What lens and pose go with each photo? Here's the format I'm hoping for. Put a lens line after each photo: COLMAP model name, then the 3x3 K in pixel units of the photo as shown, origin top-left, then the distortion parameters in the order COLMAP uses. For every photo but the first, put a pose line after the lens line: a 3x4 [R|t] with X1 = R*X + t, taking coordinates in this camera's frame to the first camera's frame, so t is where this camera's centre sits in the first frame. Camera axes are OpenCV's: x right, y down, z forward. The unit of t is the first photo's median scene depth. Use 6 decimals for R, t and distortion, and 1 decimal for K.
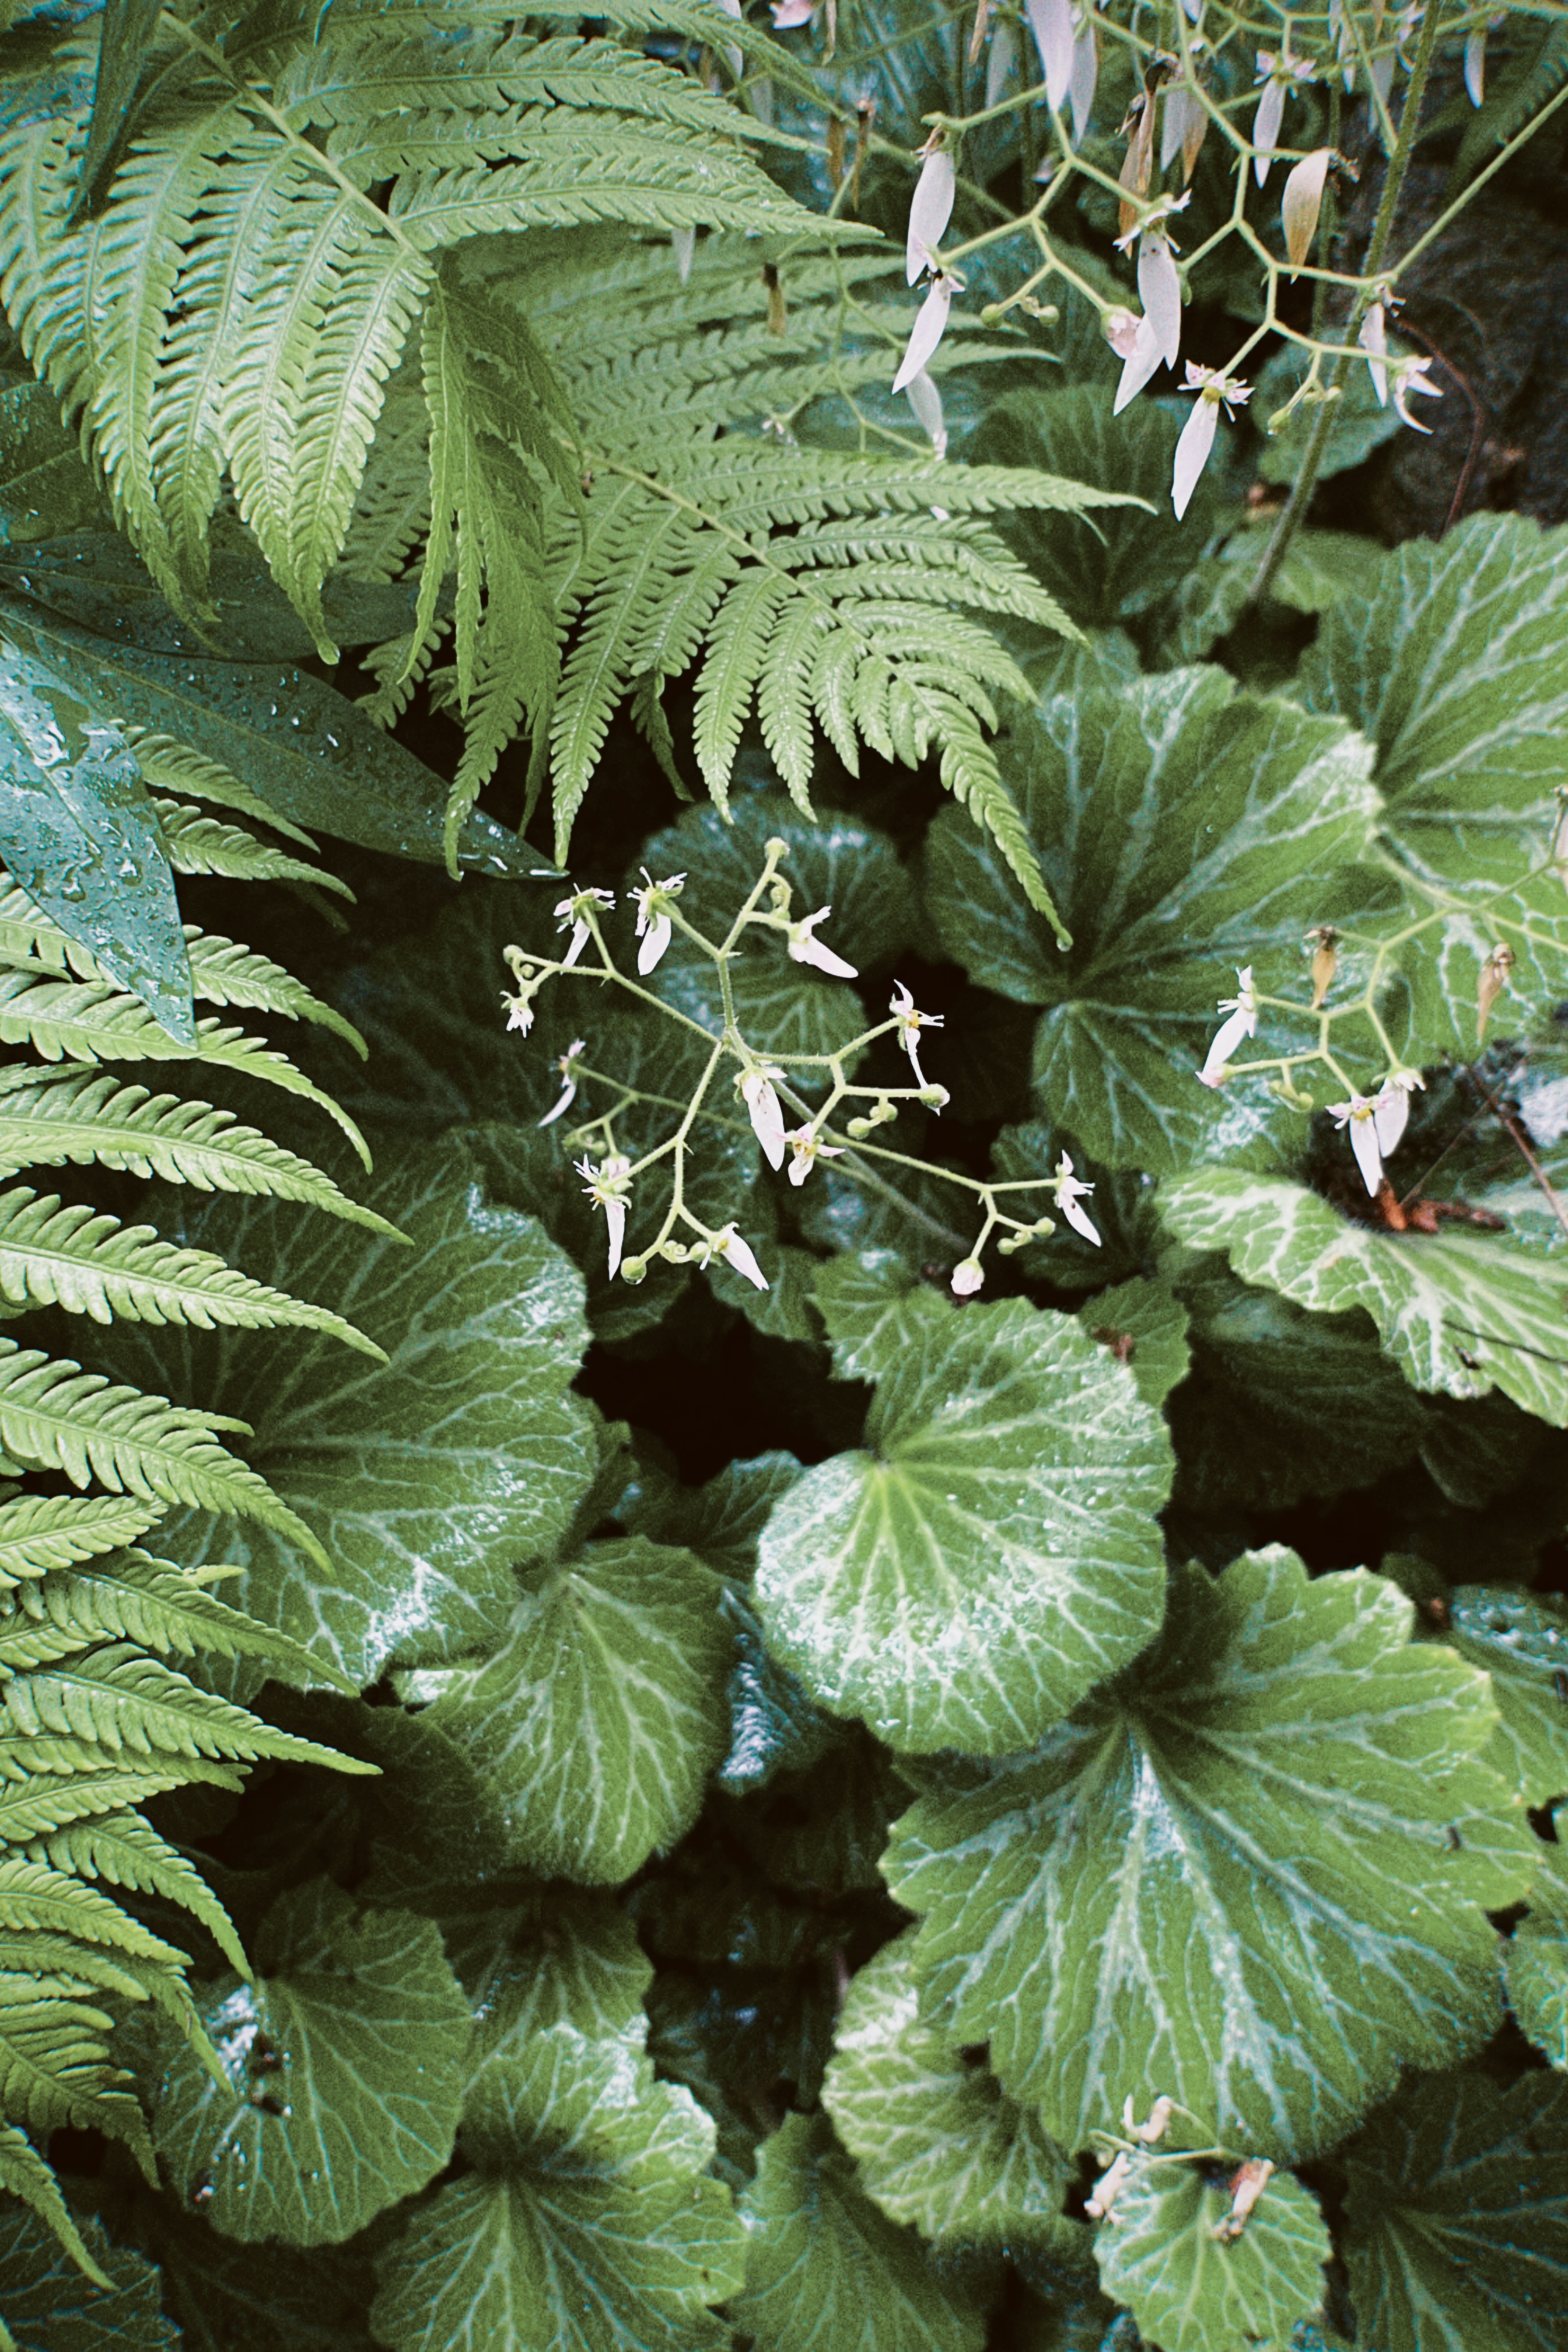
lens RADIAL K [[1753.1, 0, 785.0], [0, 1753.1, 1141.8], [0, 0, 1]] dist [0.072878, -0.079411]
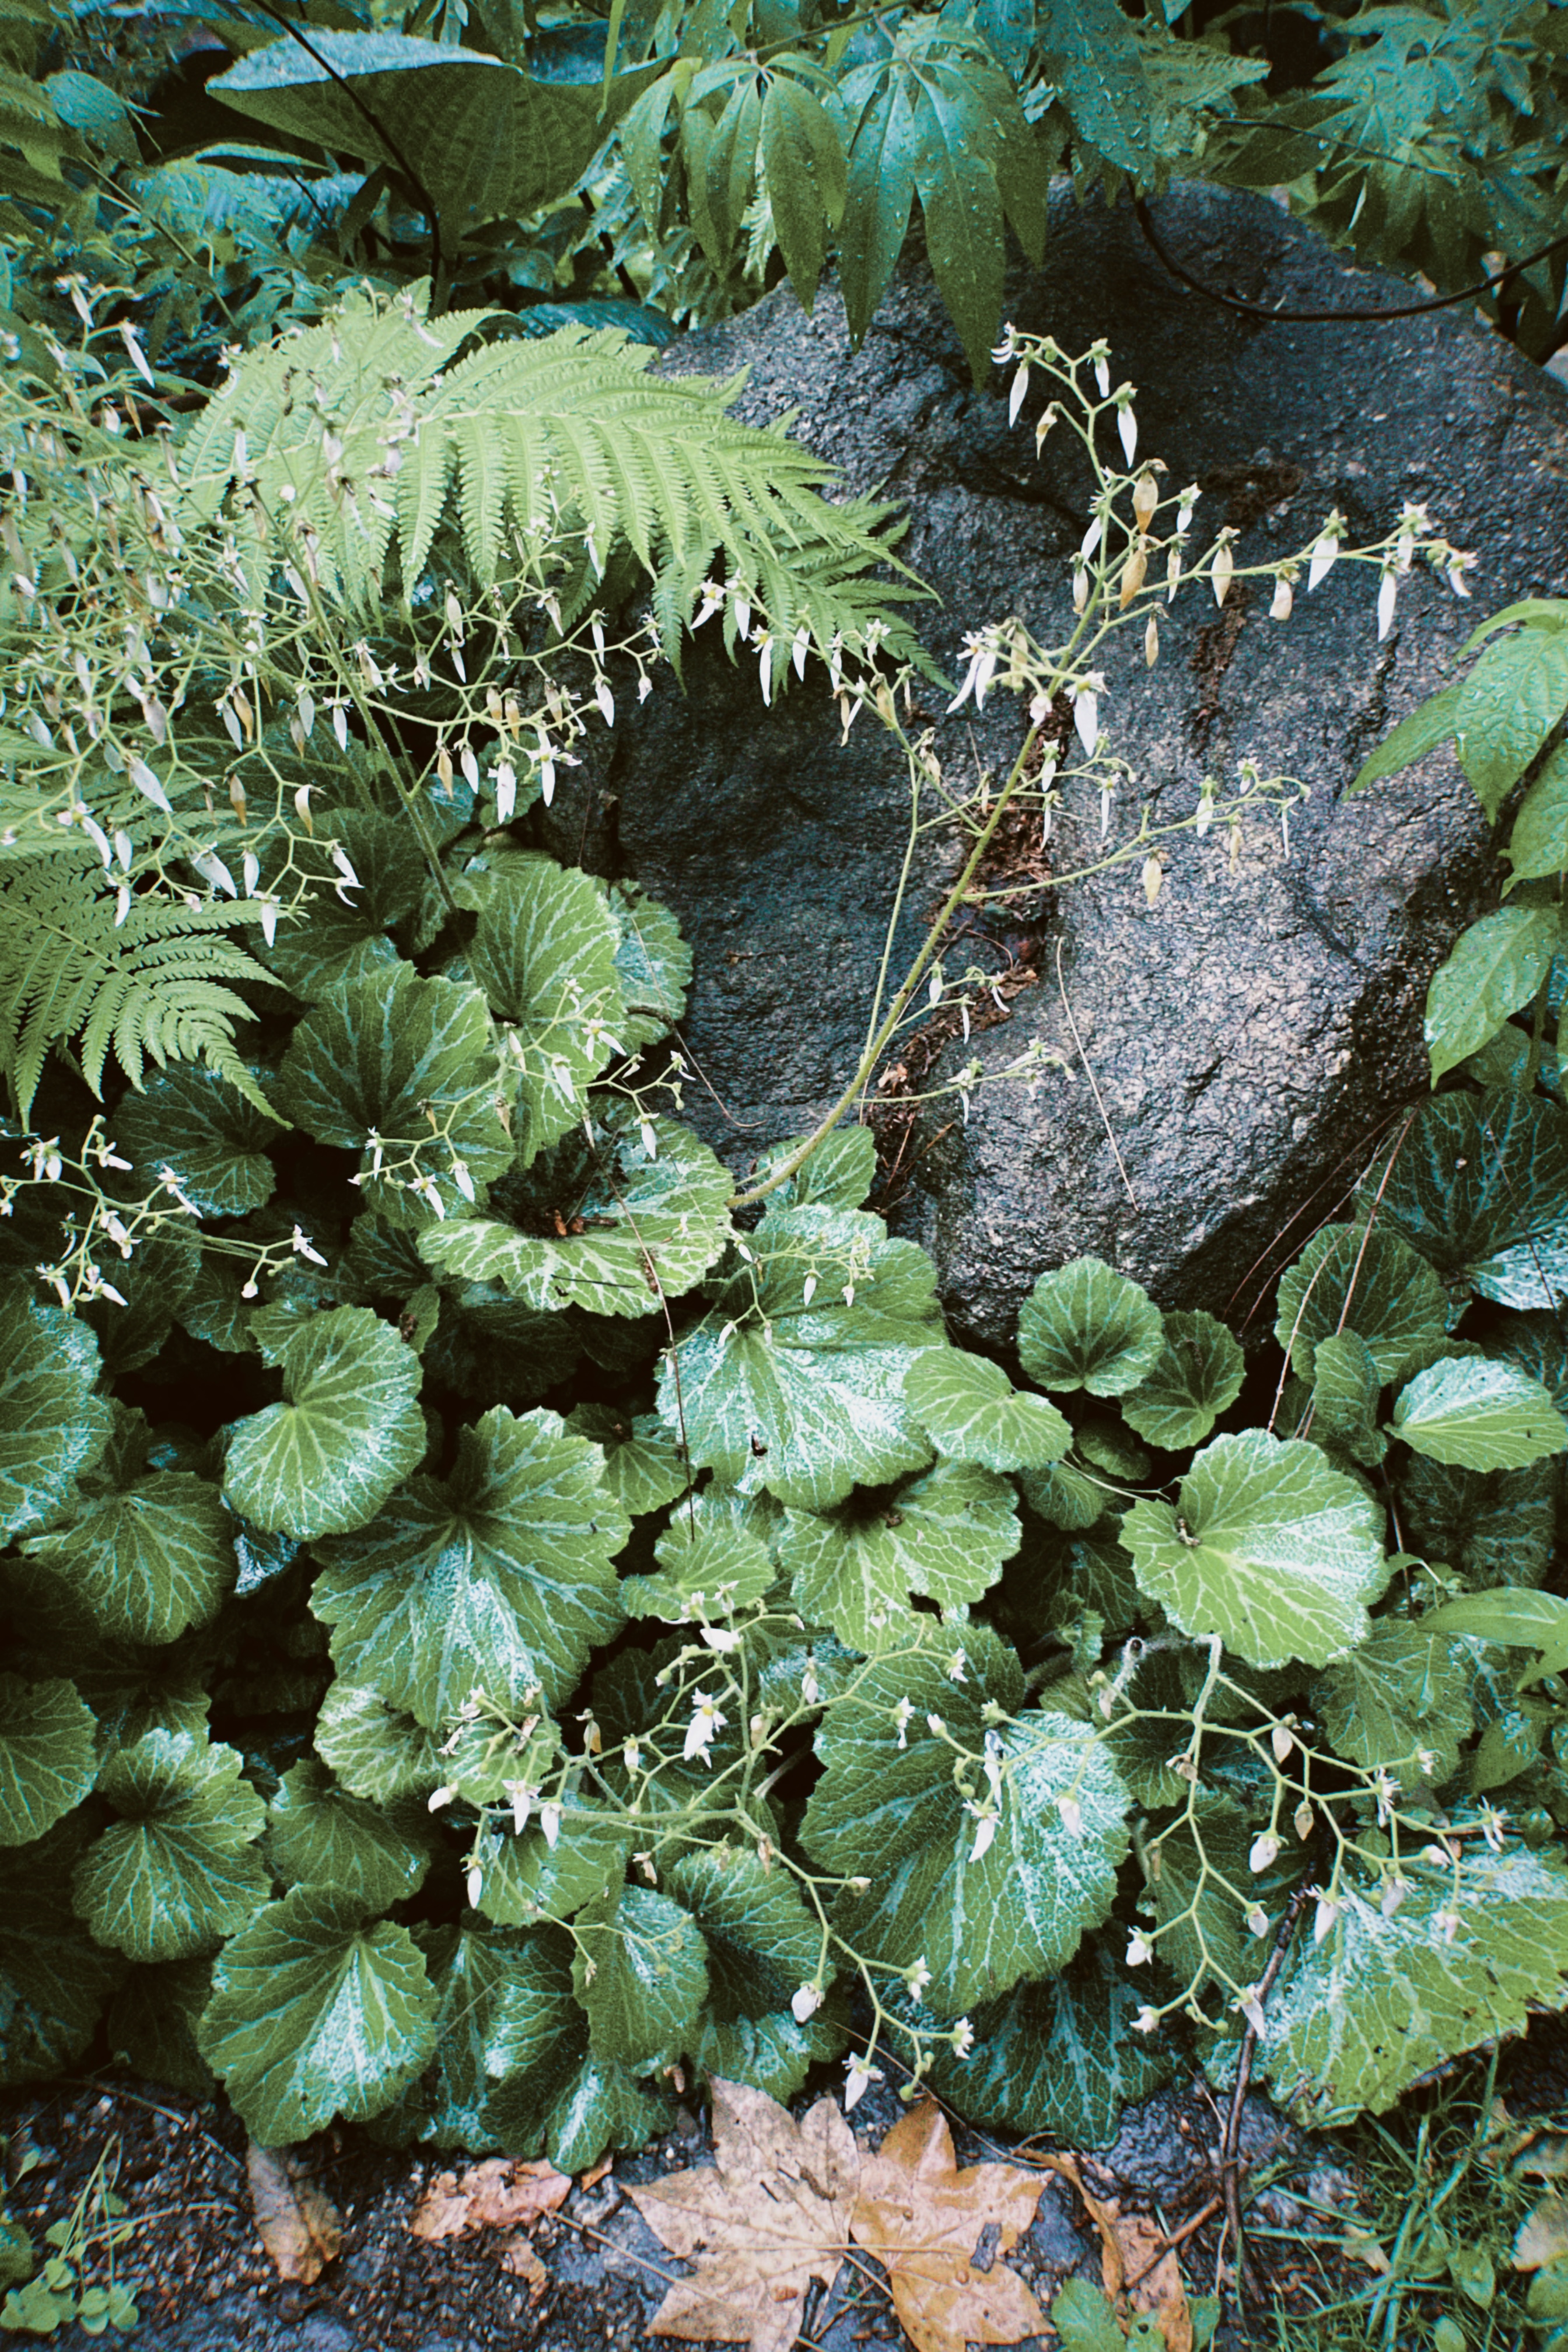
lens RADIAL K [[1718.7, 0, 784.0], [0, 1718.7, 1176.0], [0, 0, 1]] dist [0.081583, -0.069501]
pose [[0.977759, -0.170041, 0.122770, 0.412129], [0.175216, 0.983990, -0.032588, 0.100136], [-0.115263, 0.053375, 0.991900, -0.978009]]
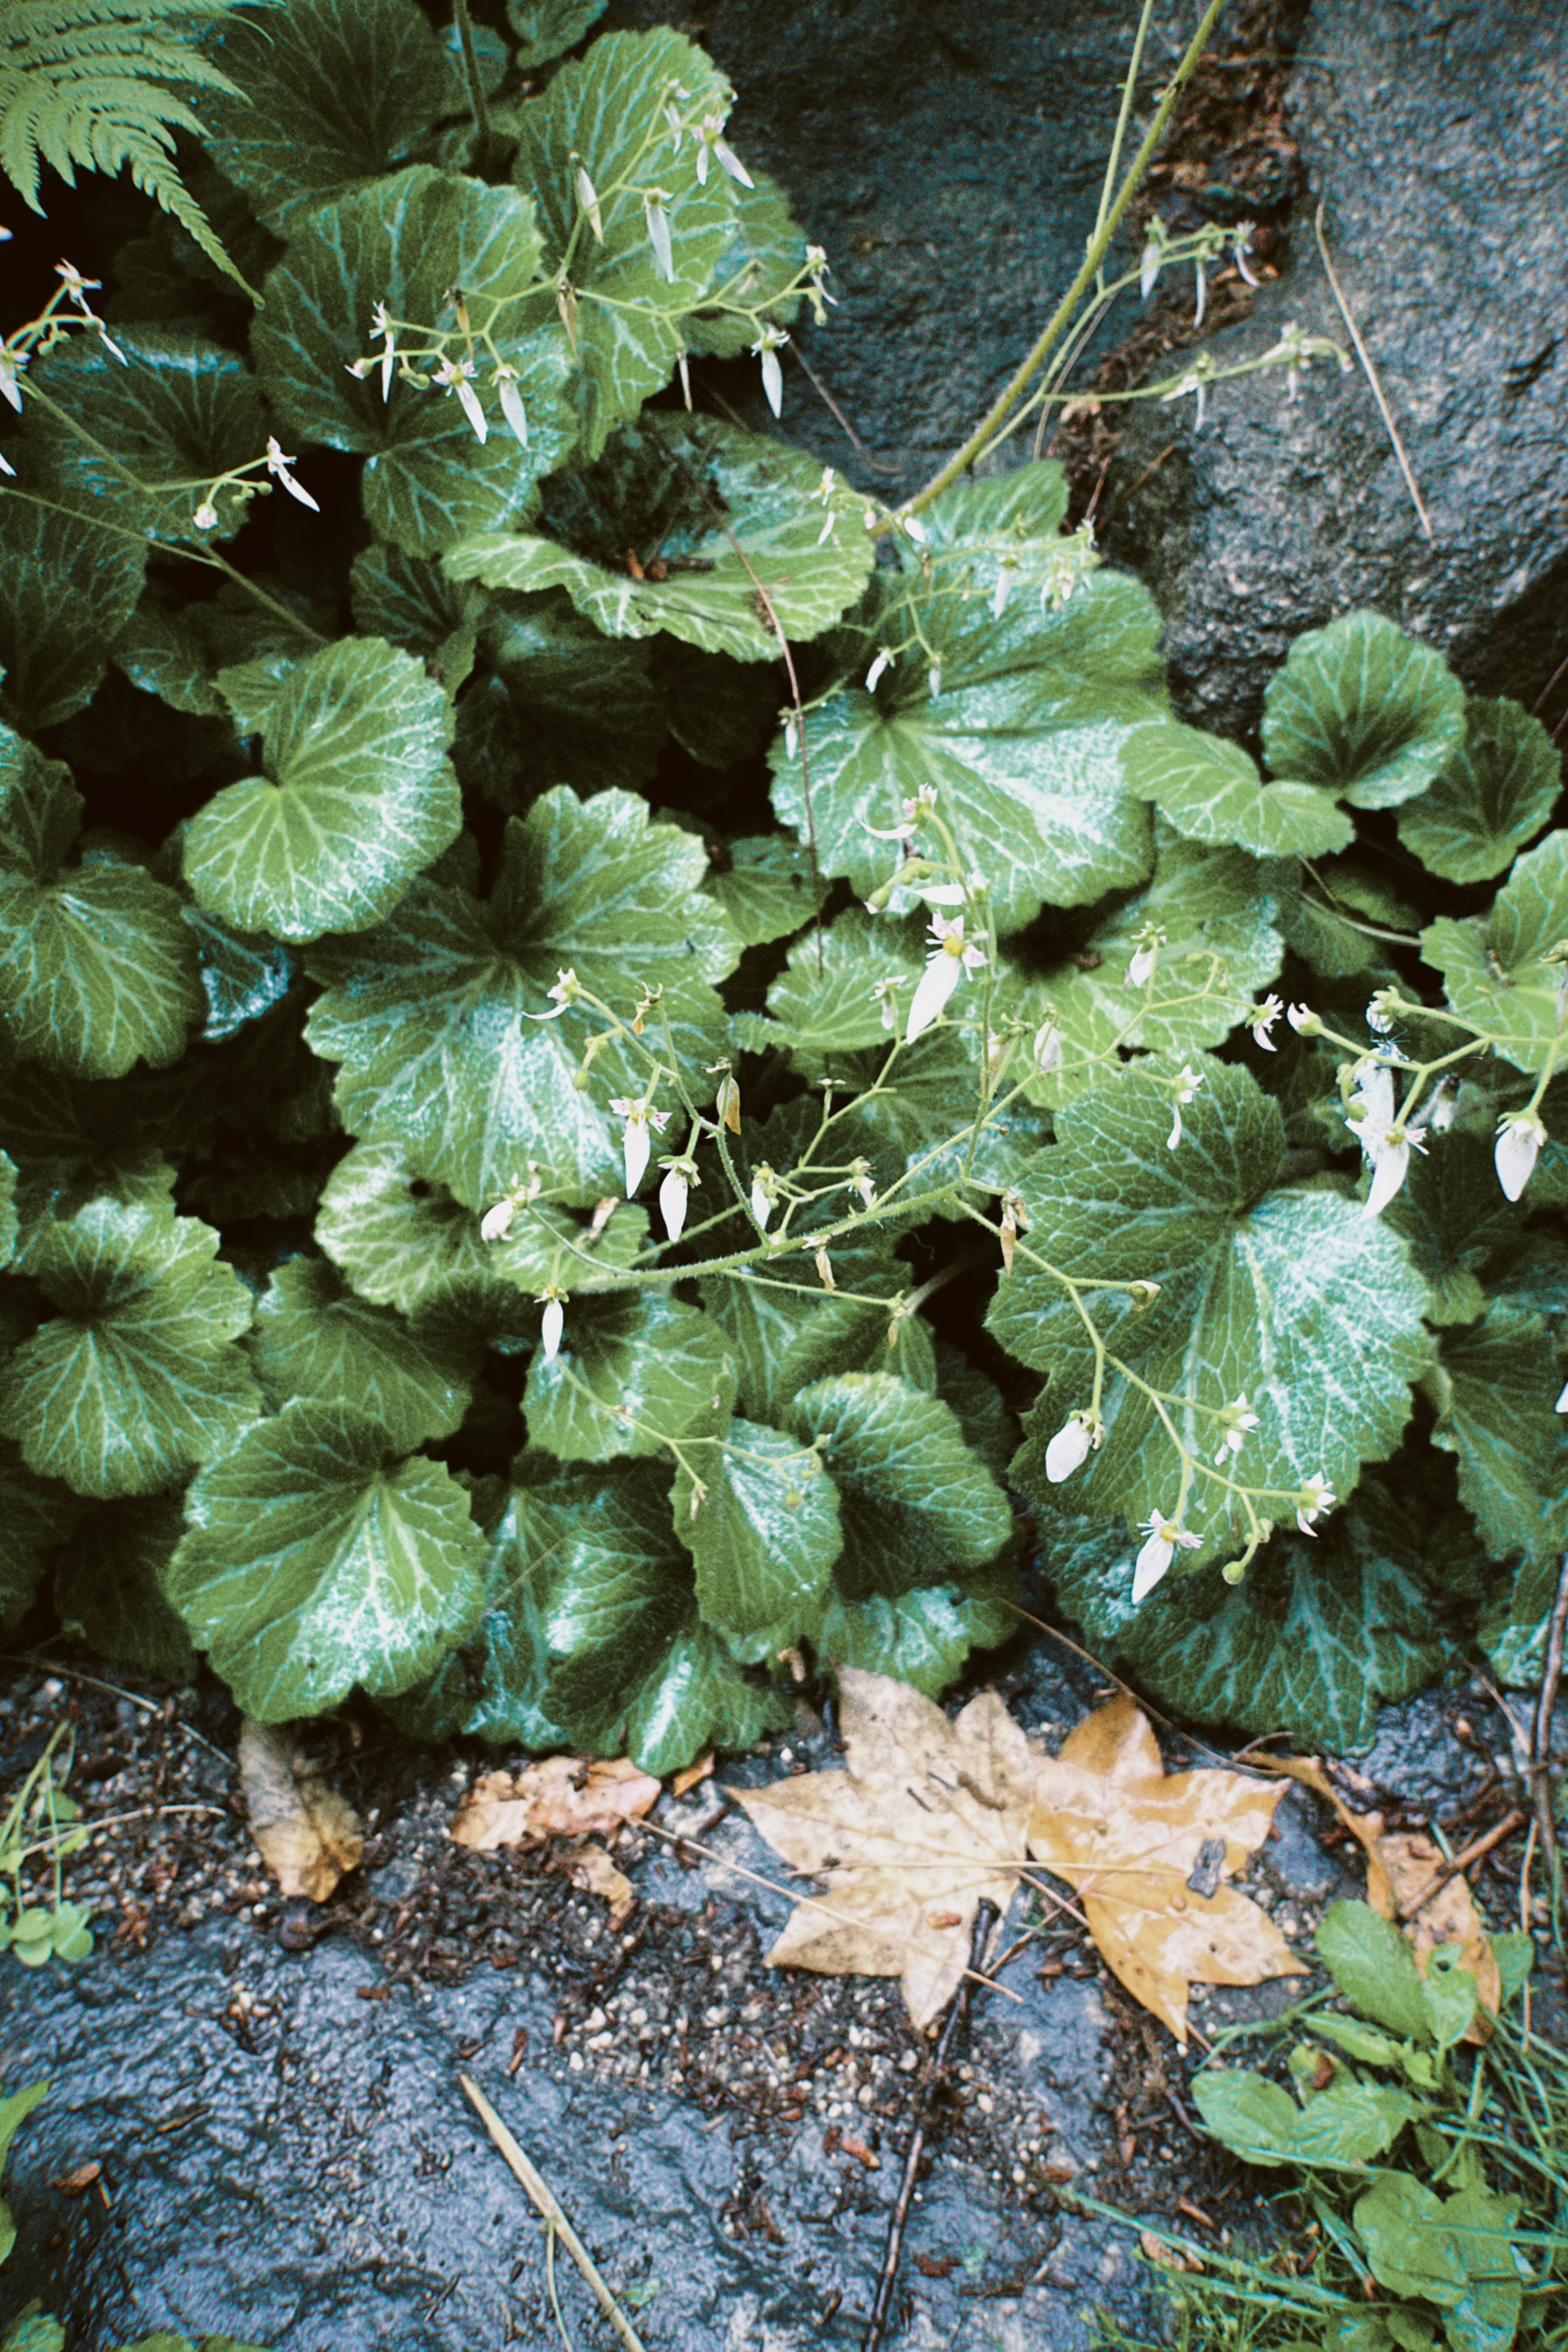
lens RADIAL K [[1753.1, 0, 785.0], [0, 1753.1, 1141.8], [0, 0, 1]] dist [0.072878, -0.079411]
pose [[0.979952, -0.168667, 0.106043, 0.269445], [0.162567, 0.984632, 0.063813, 0.467663], [-0.115177, -0.045295, 0.992312, -0.456271]]
